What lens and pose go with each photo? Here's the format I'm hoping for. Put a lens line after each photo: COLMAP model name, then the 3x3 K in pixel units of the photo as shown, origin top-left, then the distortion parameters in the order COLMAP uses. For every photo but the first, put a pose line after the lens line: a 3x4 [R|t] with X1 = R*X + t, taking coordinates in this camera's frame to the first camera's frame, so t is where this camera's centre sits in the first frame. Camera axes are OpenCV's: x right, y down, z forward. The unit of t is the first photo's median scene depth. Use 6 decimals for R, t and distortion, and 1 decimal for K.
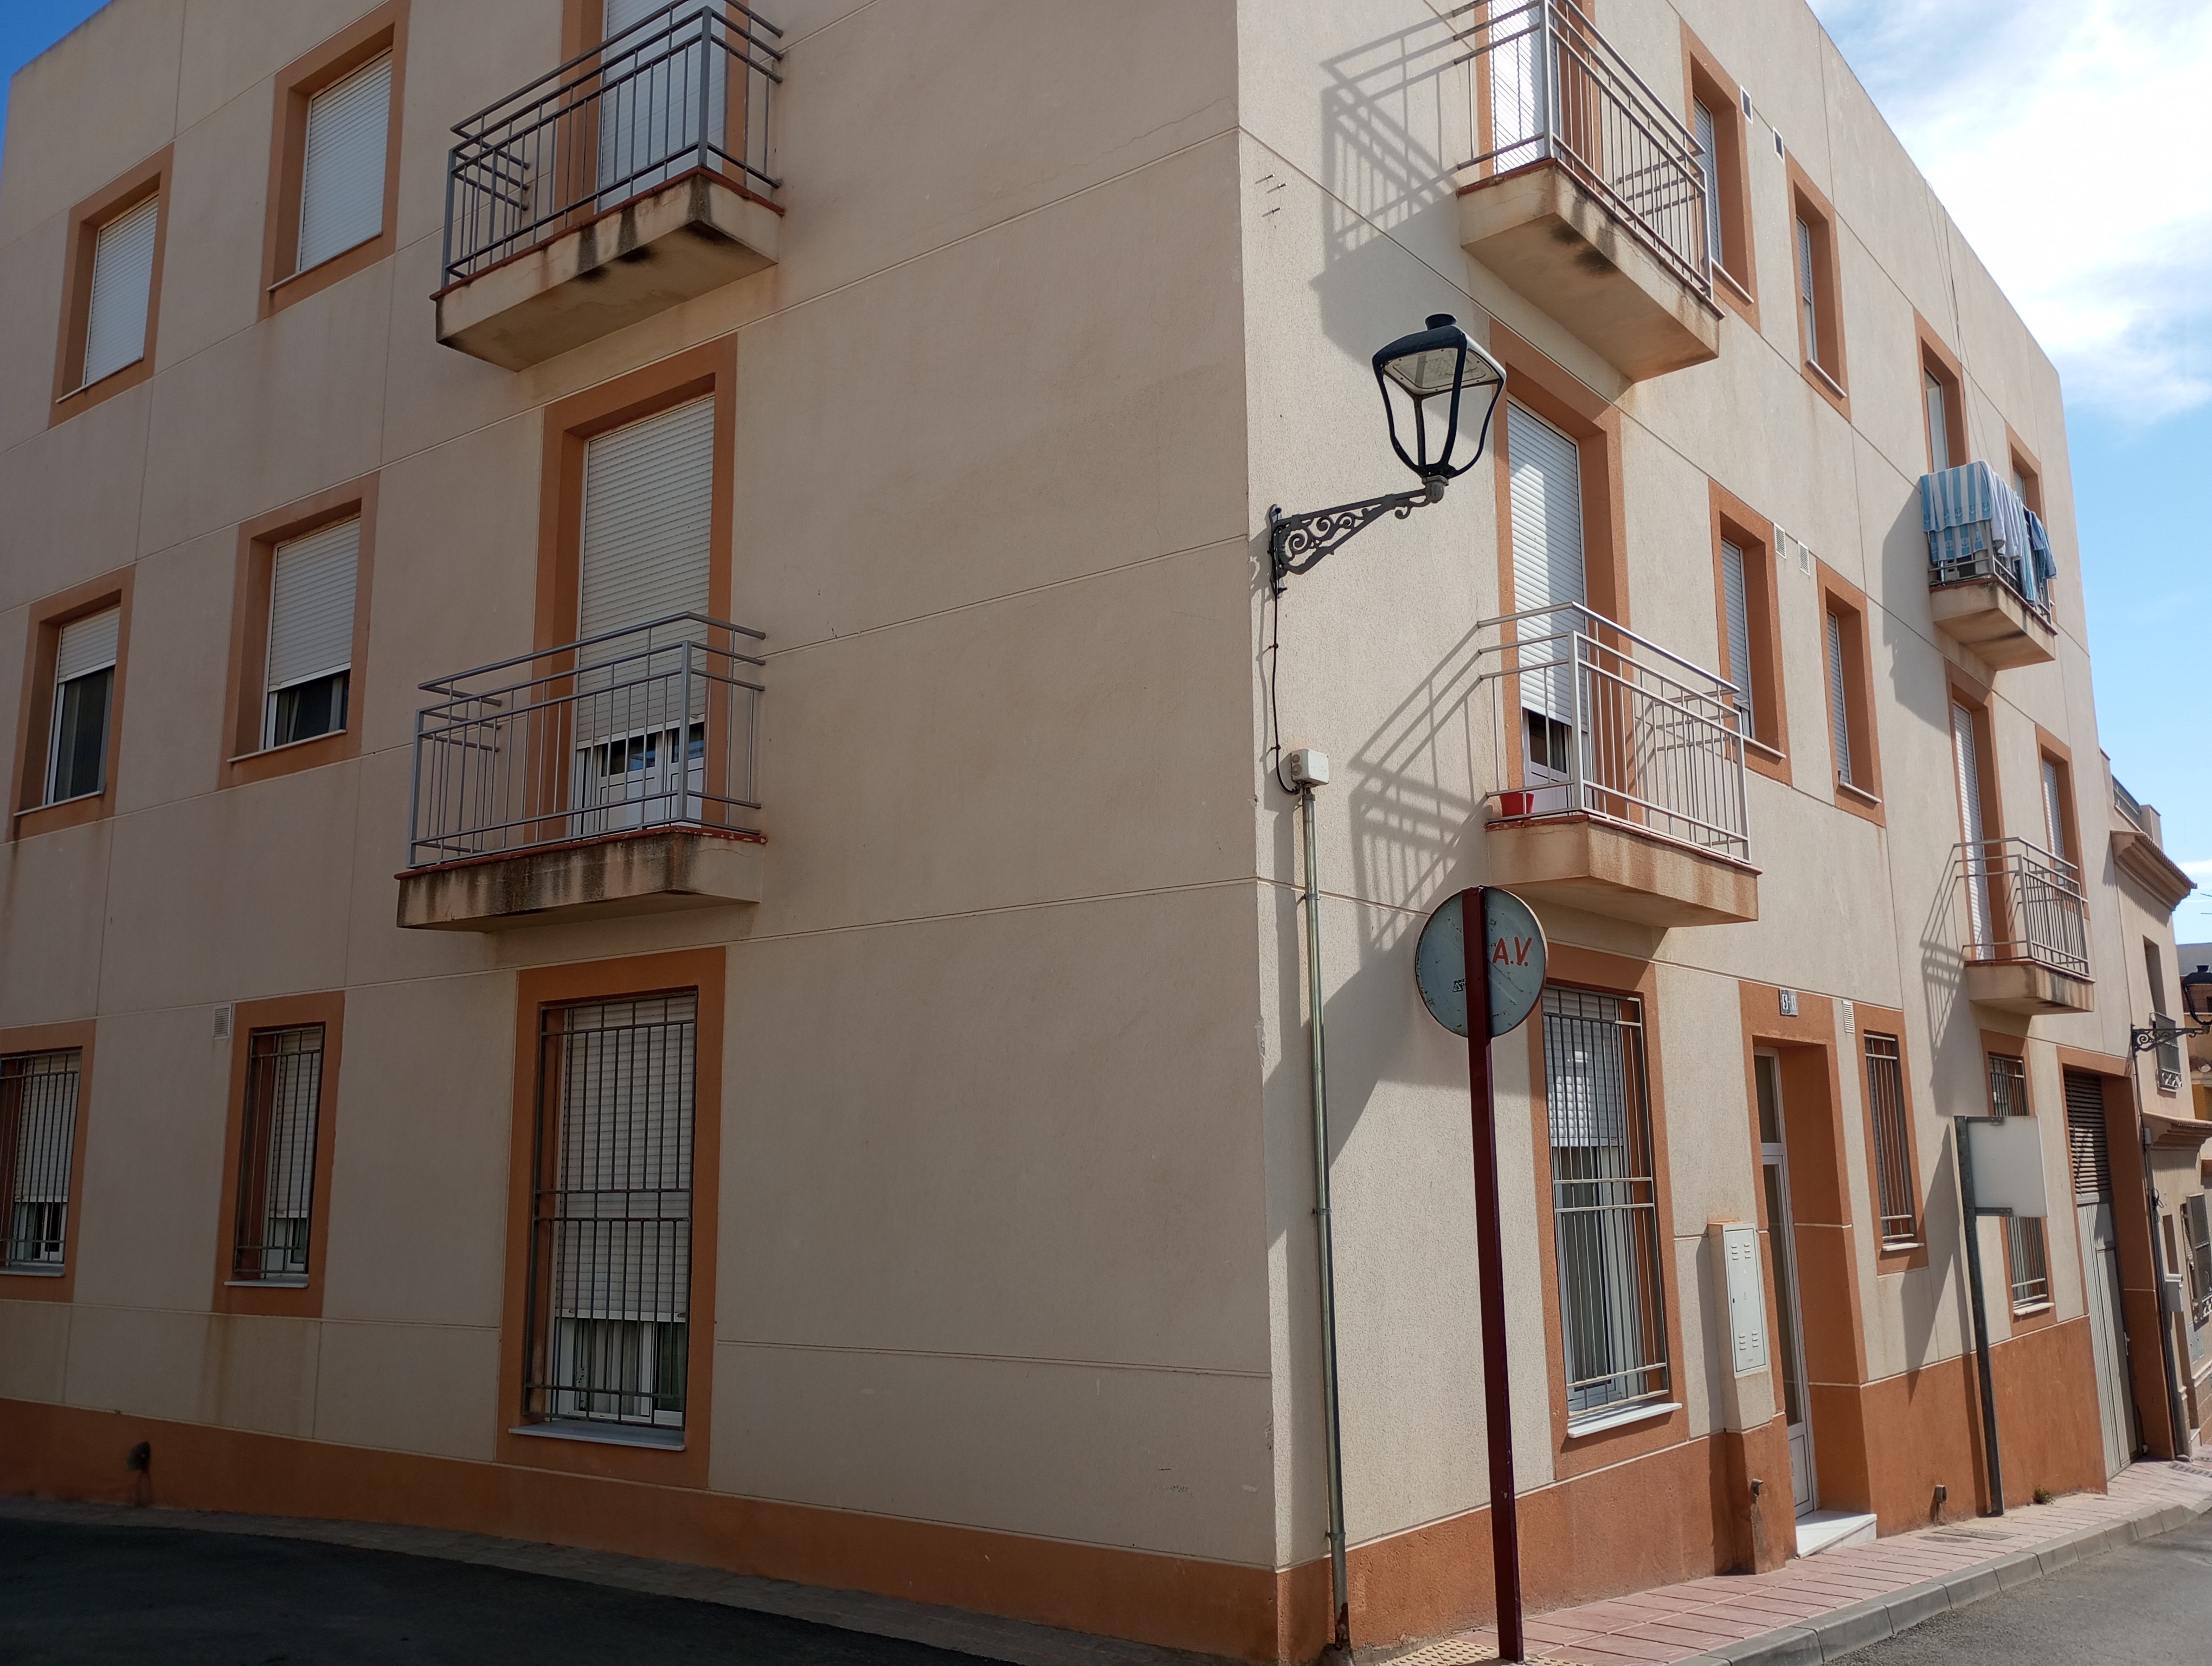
lens RADIAL K [[1854.1, 0, 1099.0], [0, 1854.1, 822.2], [0, 0, 1]] dist [0.057939, -0.065737]
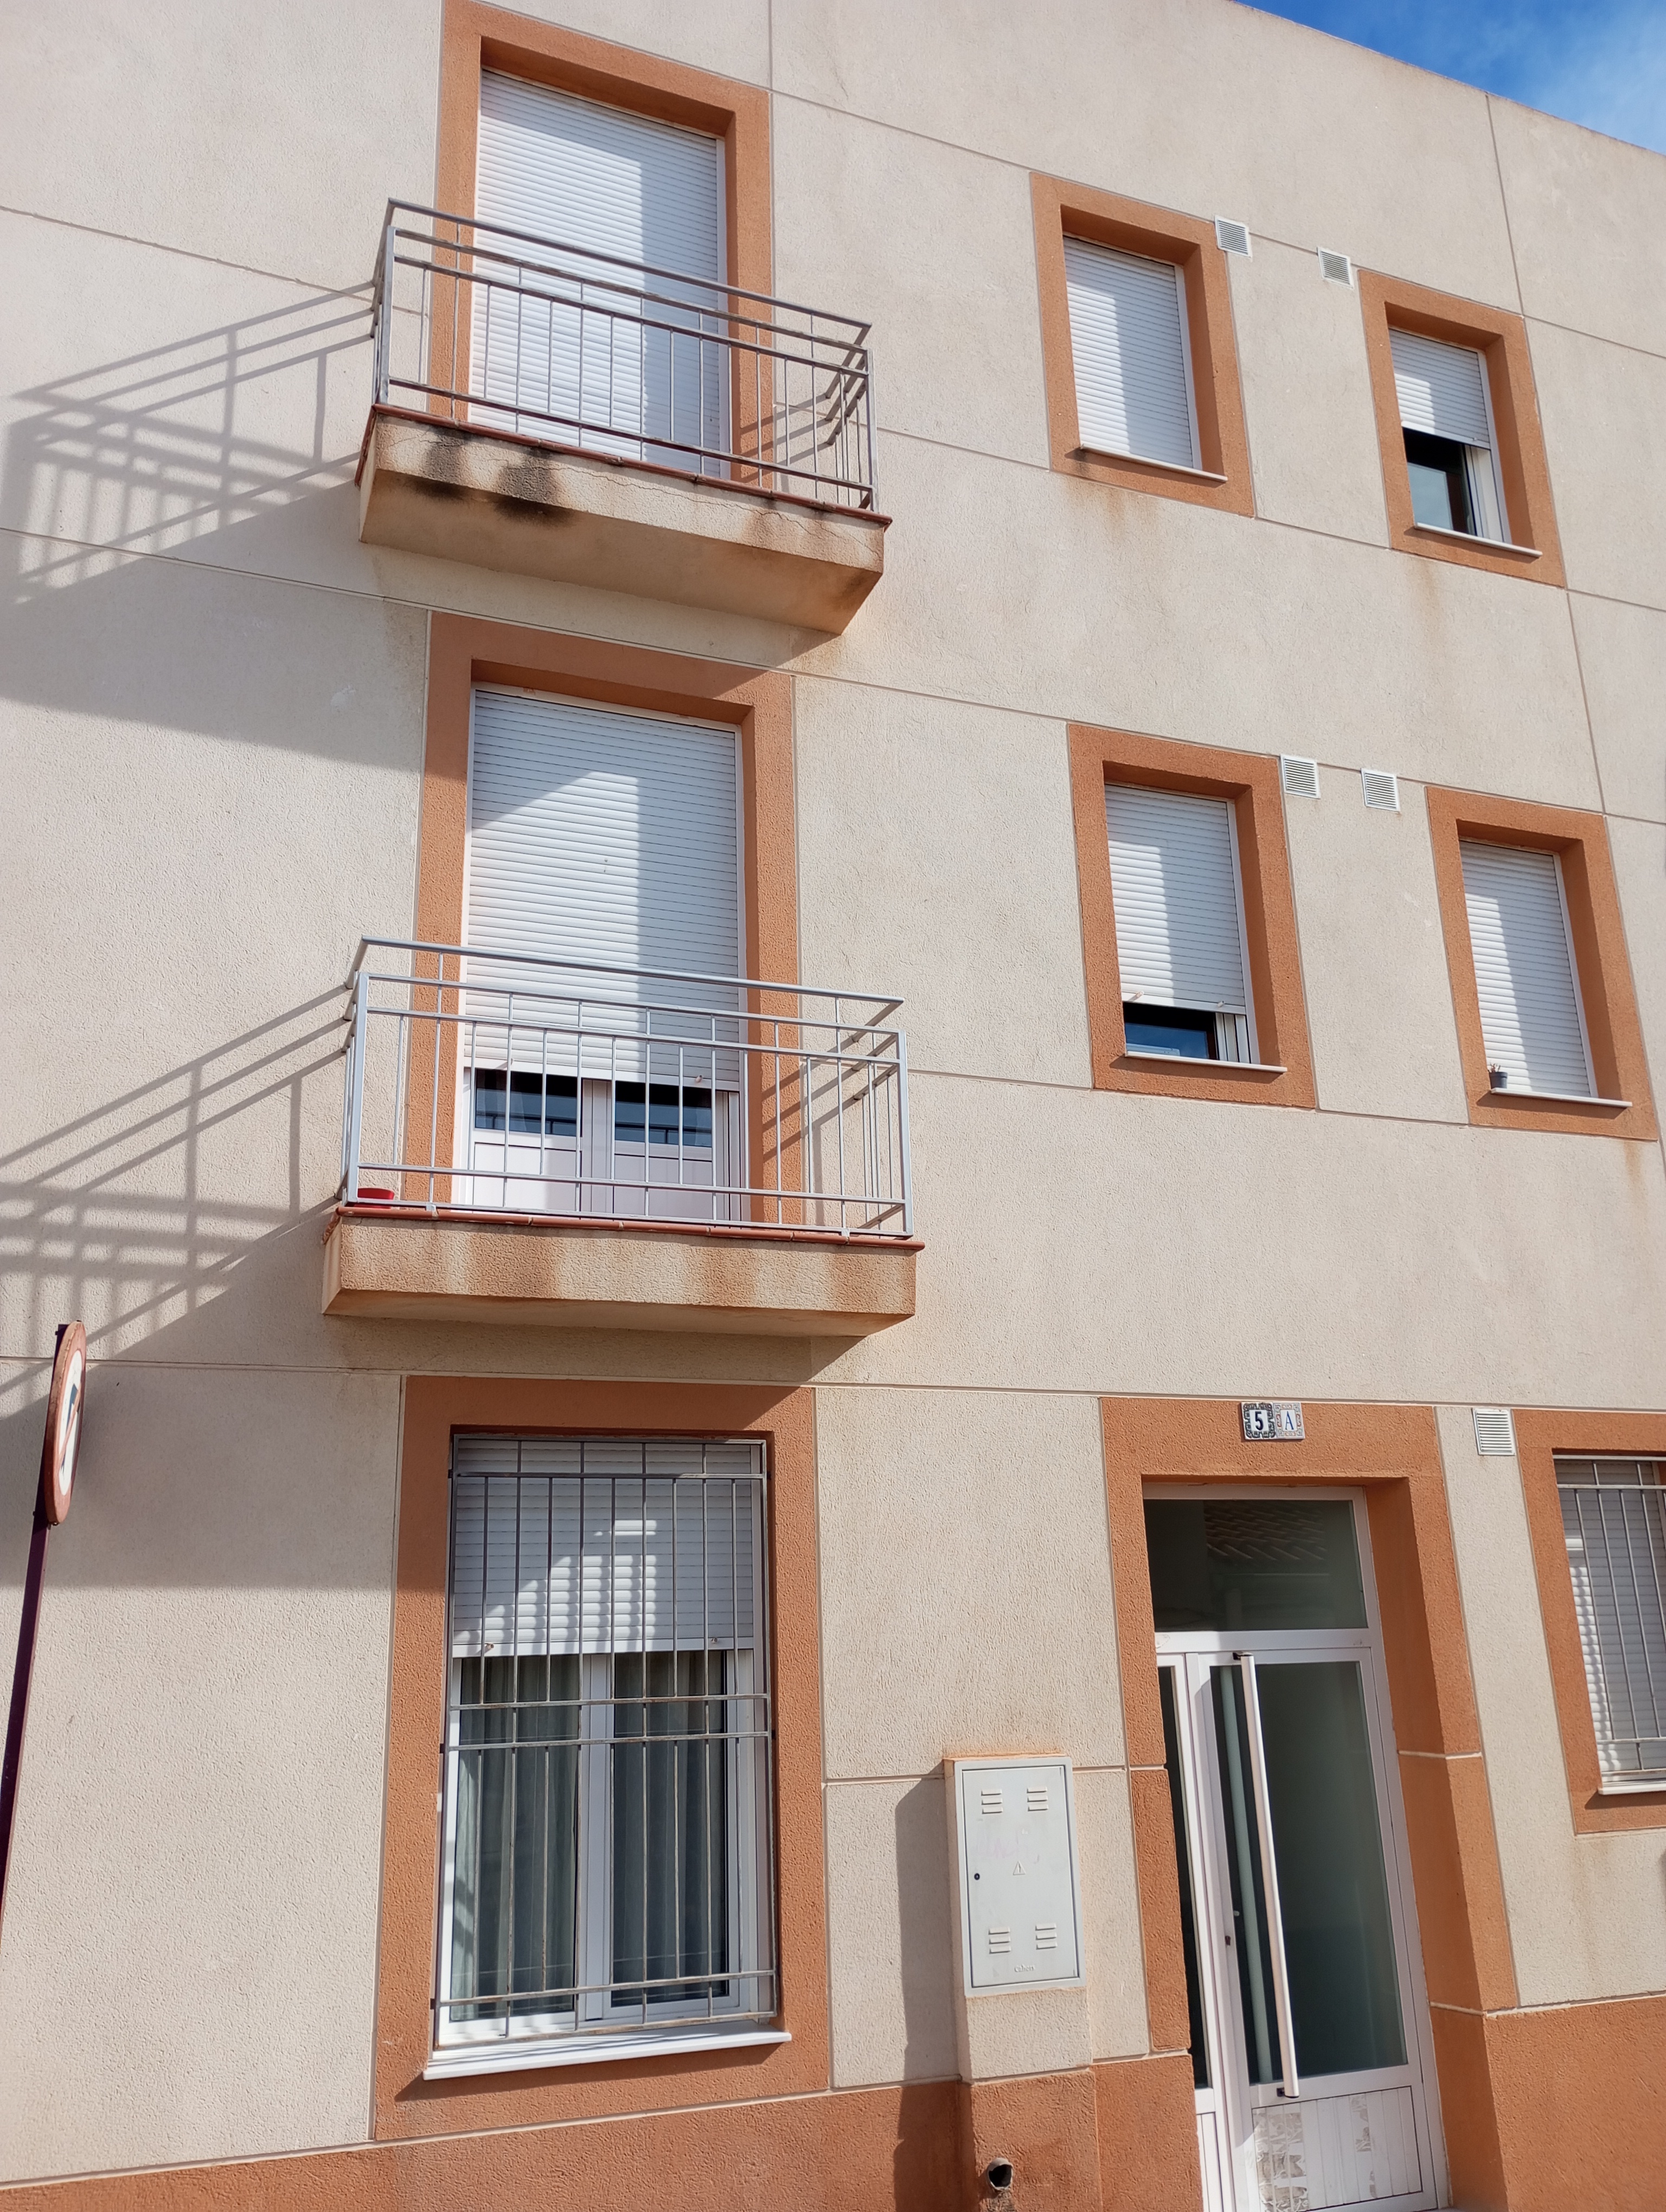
lens RADIAL K [[1854.1, 0, 817.3], [0, 1854.1, 1110.2], [0, 0, 1]] dist [0.057939, -0.065737]
pose [[0.867861, -0.161228, -0.469918, 0.784432], [0.110982, 0.984890, -0.132948, 0.078511], [0.484252, 0.063228, 0.872641, 0.431081]]
